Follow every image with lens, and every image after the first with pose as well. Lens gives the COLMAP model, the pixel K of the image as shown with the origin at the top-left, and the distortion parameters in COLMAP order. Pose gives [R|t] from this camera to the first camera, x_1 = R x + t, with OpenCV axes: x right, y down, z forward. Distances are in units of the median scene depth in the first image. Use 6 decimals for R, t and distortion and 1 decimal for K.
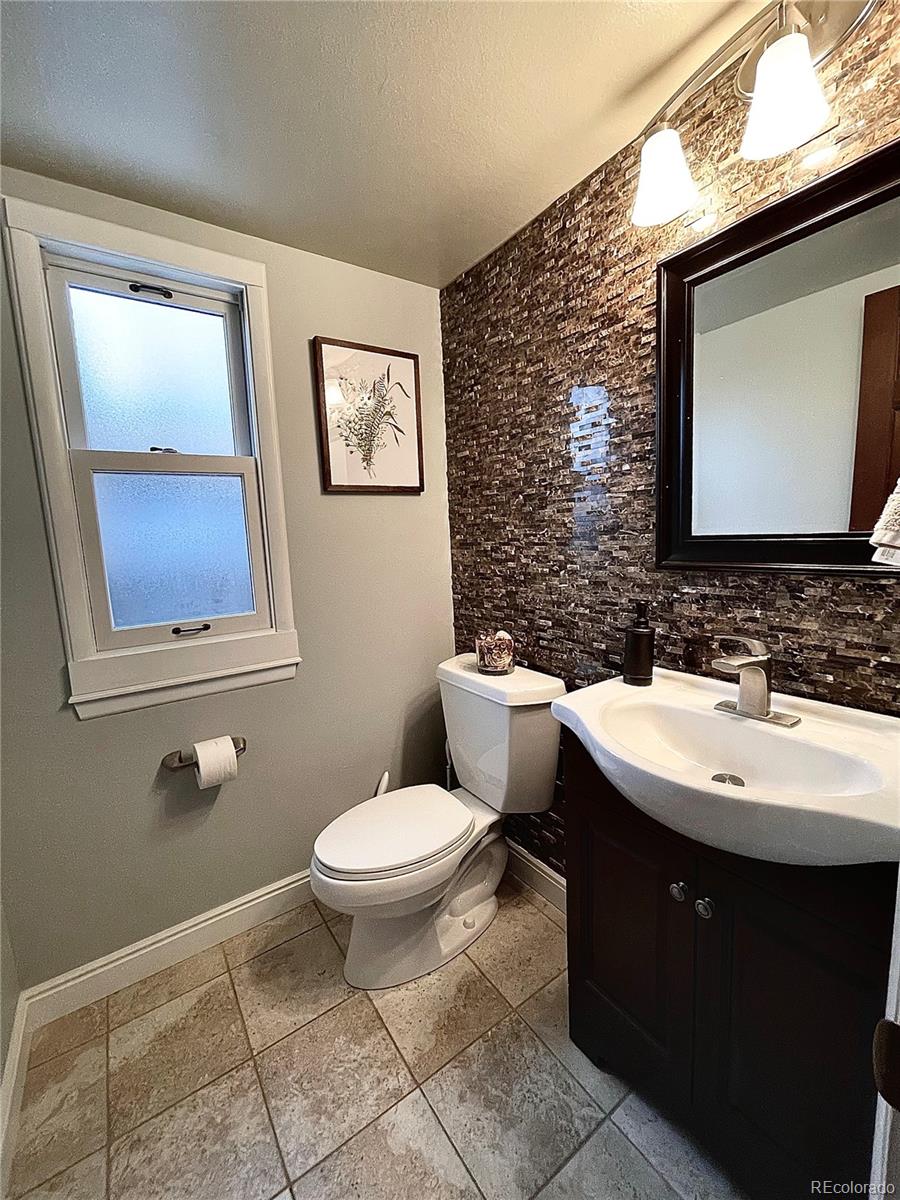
lens RADIAL K [[487.6, 0, 448.7], [0, 487.6, 599.6], [0, 0, 1]] dist [-0.002894, -0.000641]
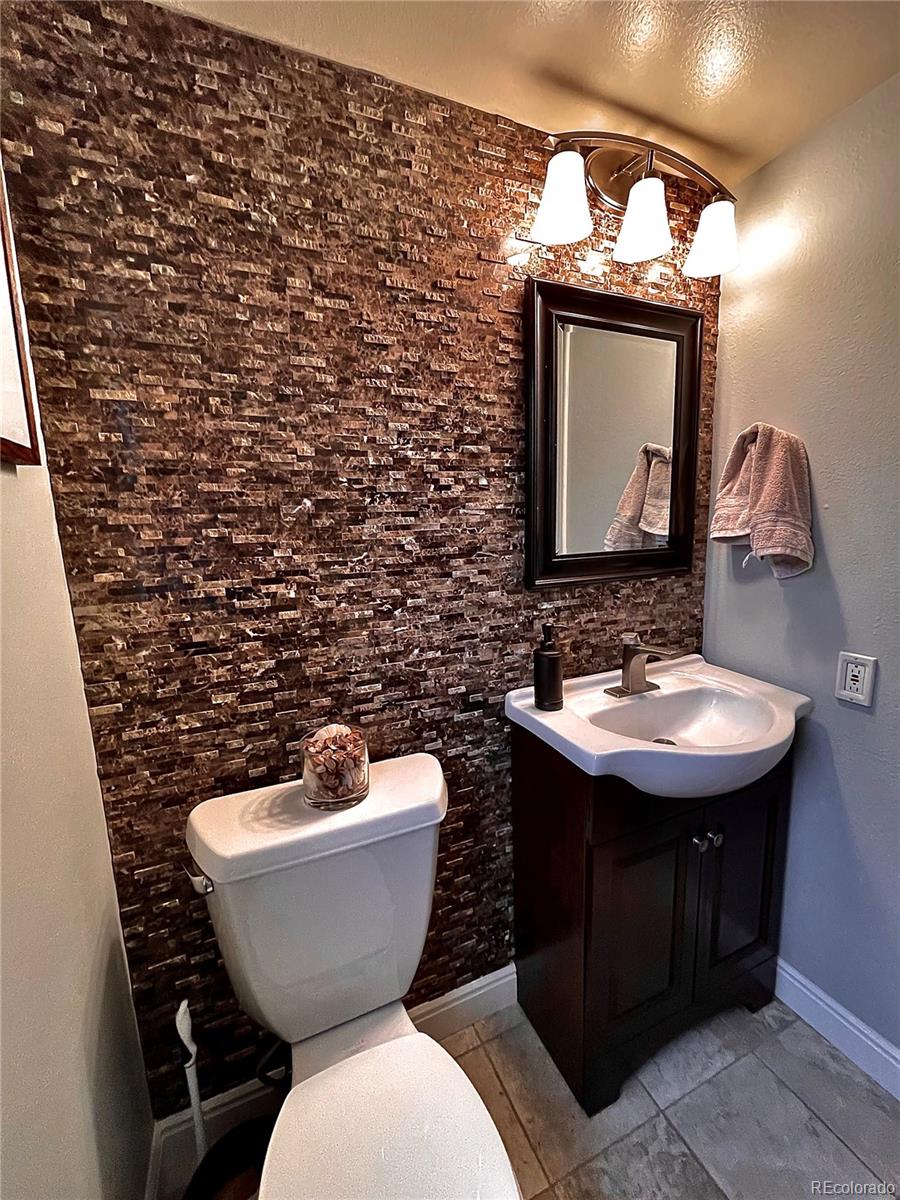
lens RADIAL K [[487.6, 0, 448.7], [0, 487.6, 594.9], [0, 0, 1]] dist [-0.002894, -0.000641]
pose [[0.192396, -0.118044, 0.974192, -0.479802], [0.150934, 0.984485, 0.089483, -0.140305], [-0.969641, 0.129822, 0.207228, 0.807192]]
